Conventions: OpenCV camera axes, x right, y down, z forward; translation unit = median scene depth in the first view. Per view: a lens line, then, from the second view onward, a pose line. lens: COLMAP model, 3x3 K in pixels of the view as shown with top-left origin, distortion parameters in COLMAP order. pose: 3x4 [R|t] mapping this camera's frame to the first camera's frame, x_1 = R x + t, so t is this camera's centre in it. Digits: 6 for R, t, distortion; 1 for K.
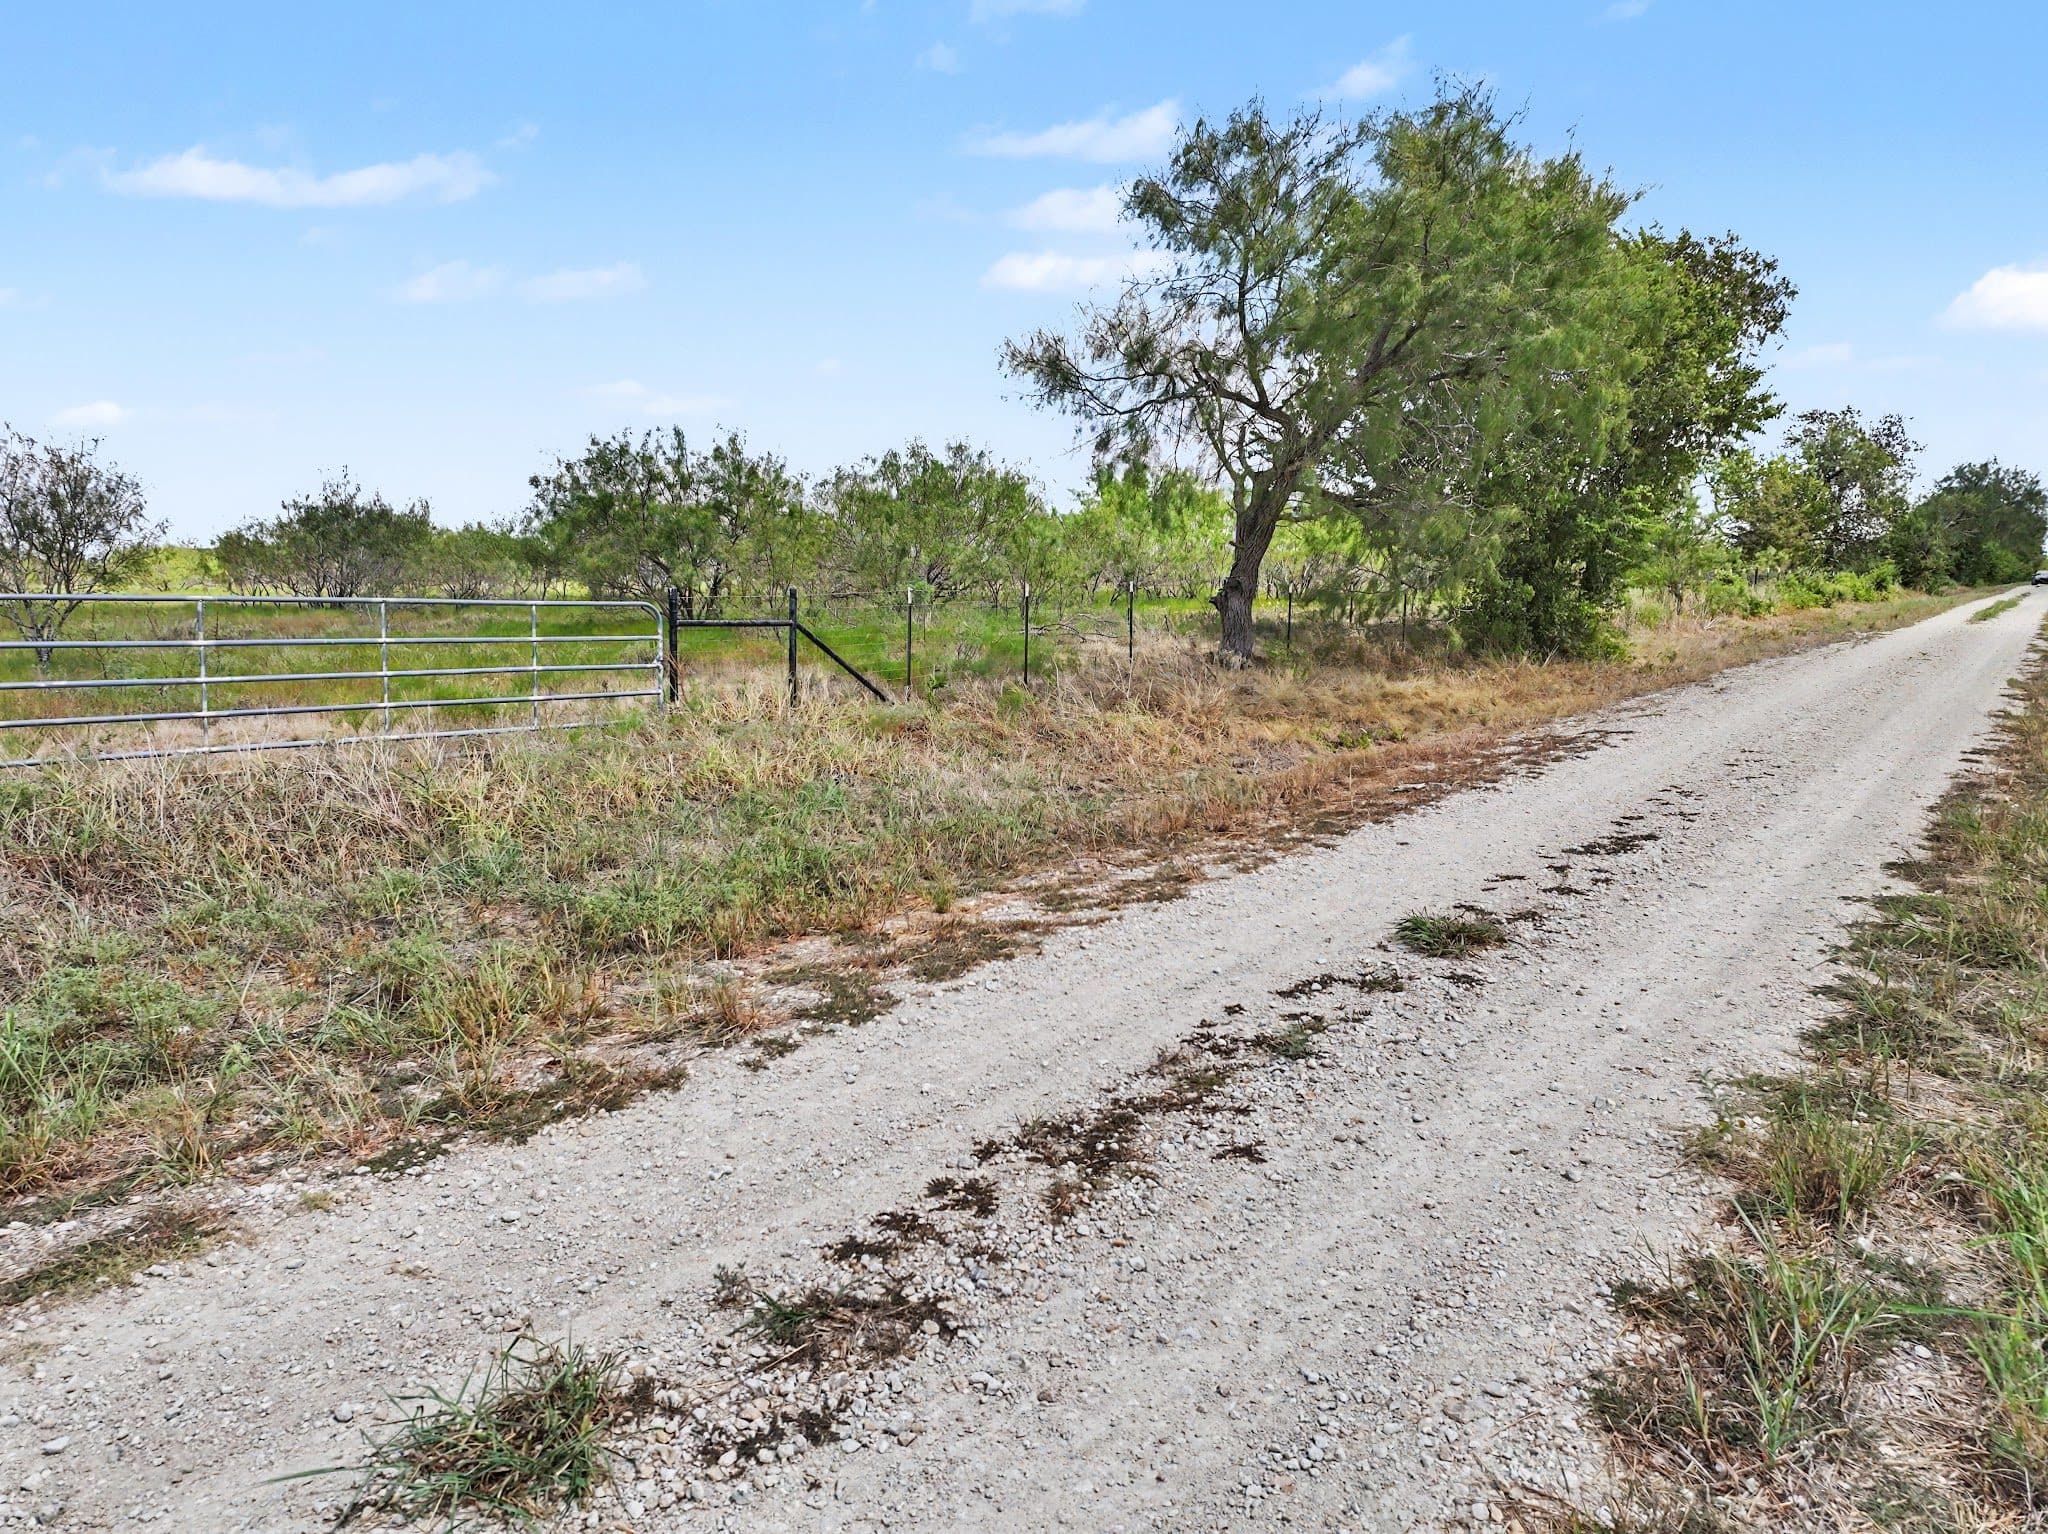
lens RADIAL K [[1418.5, 0, 1045.9], [0, 1418.5, 754.0], [0, 0, 1]] dist [-0.000729, 0.017210]
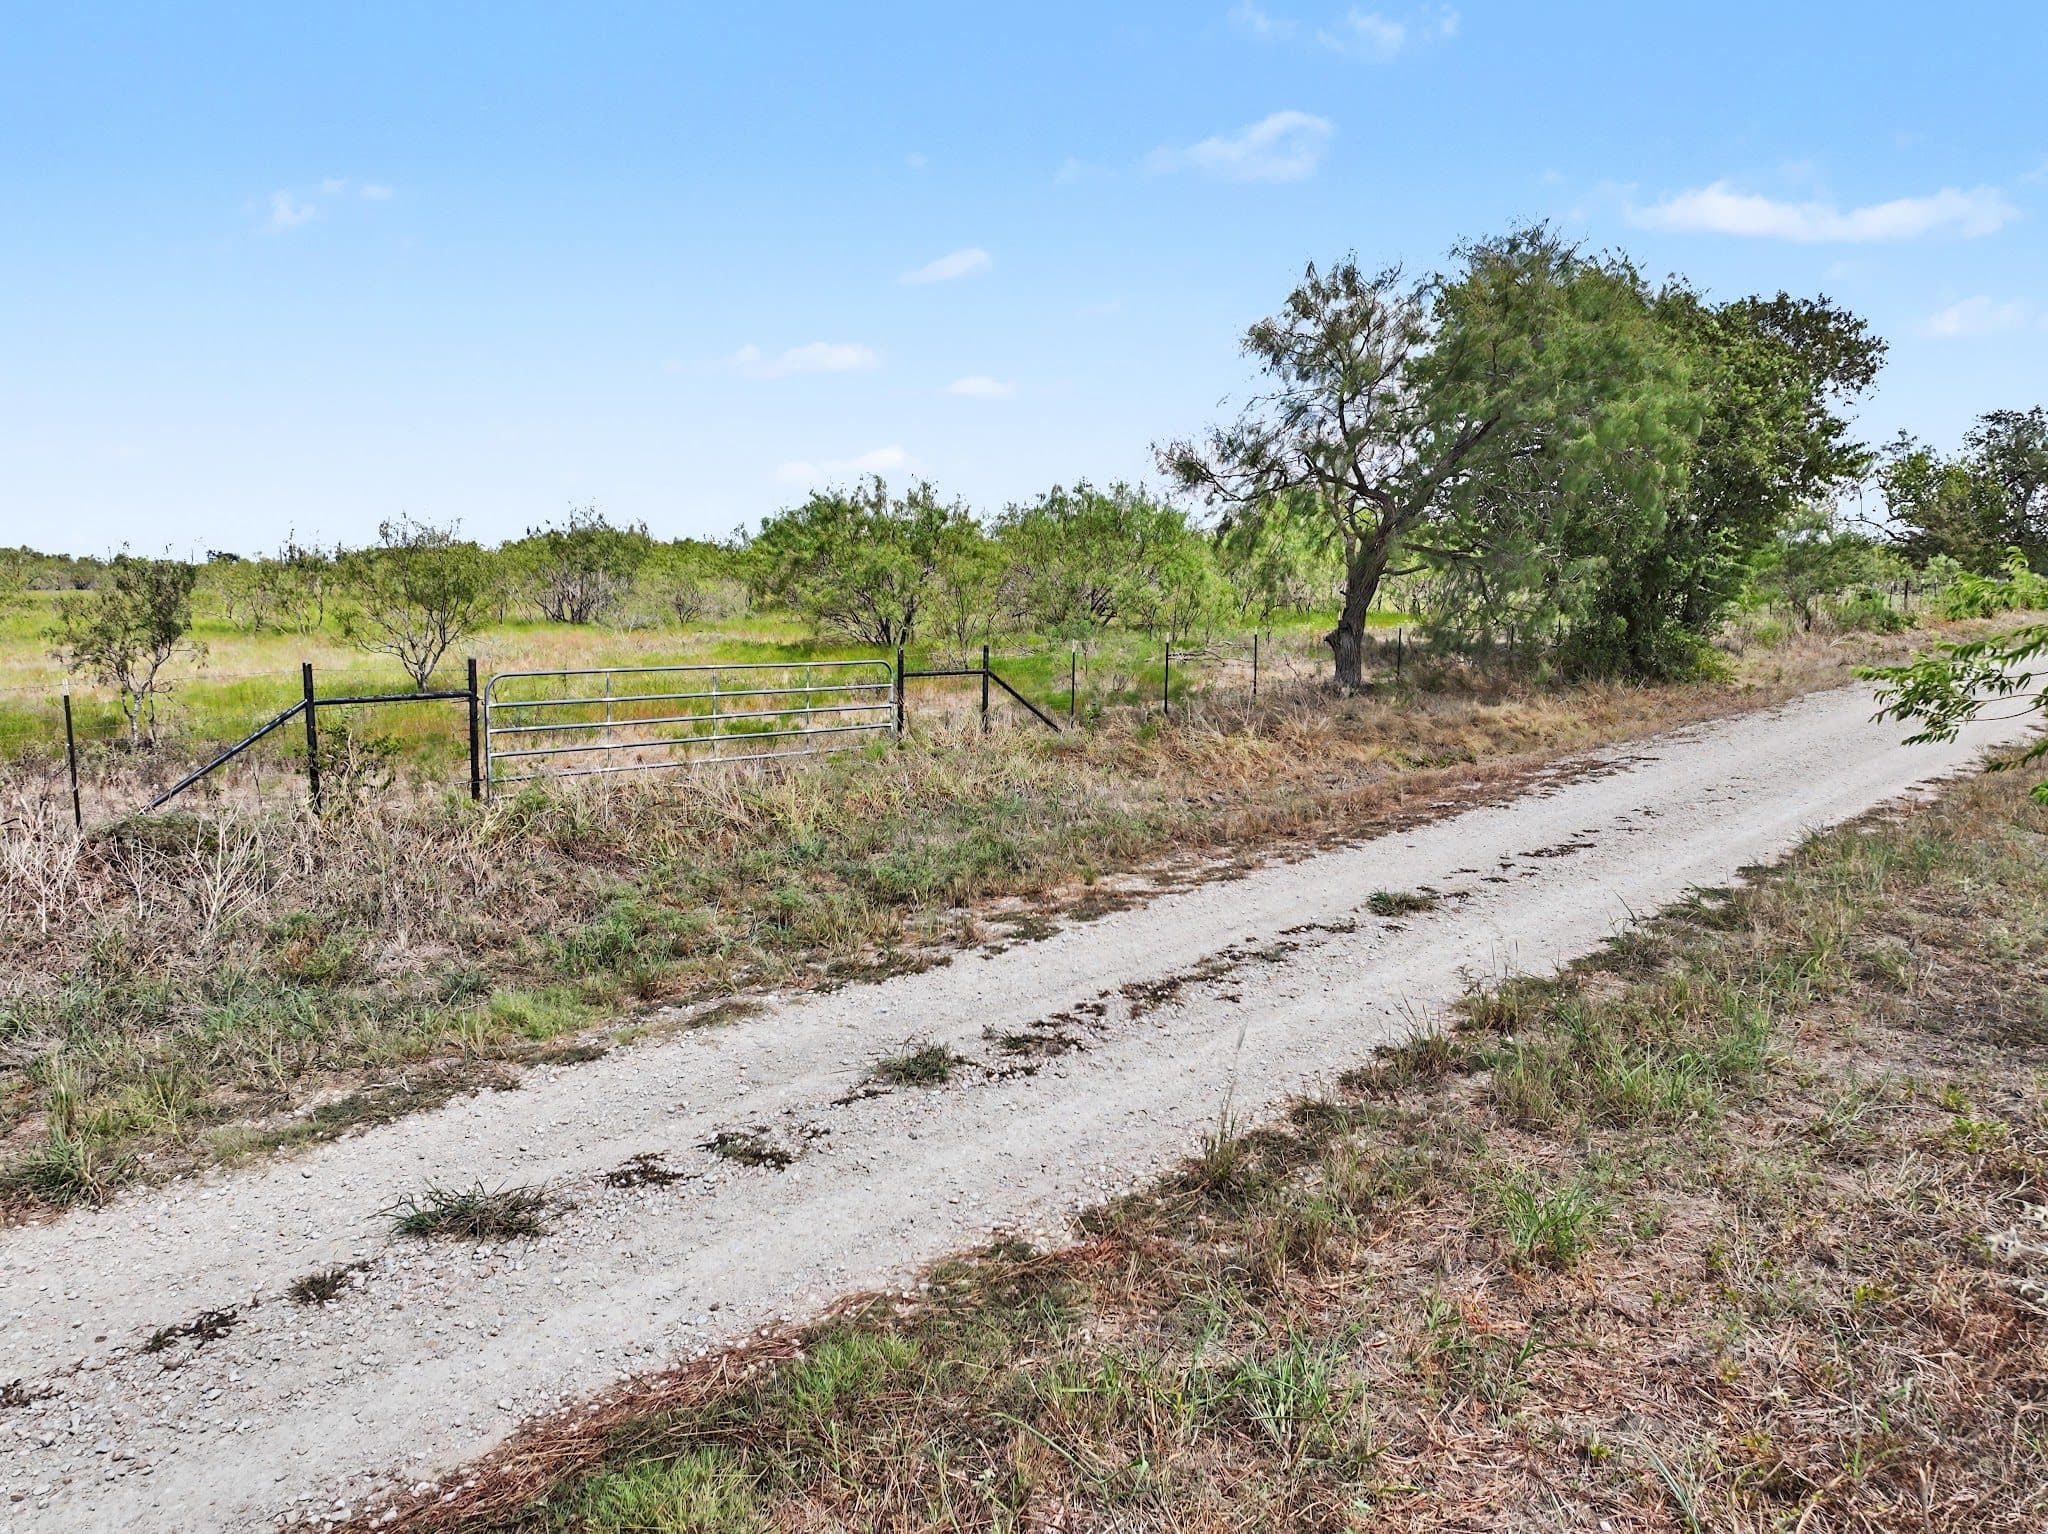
lens RADIAL K [[1418.5, 0, 1015.8], [0, 1418.5, 758.5], [0, 0, 1]] dist [-0.000729, 0.017210]
pose [[0.990495, 0.011058, -0.137103, 0.030924], [-0.009840, 0.999906, 0.009559, -0.022128], [0.137196, -0.008119, 0.990511, -0.295059]]
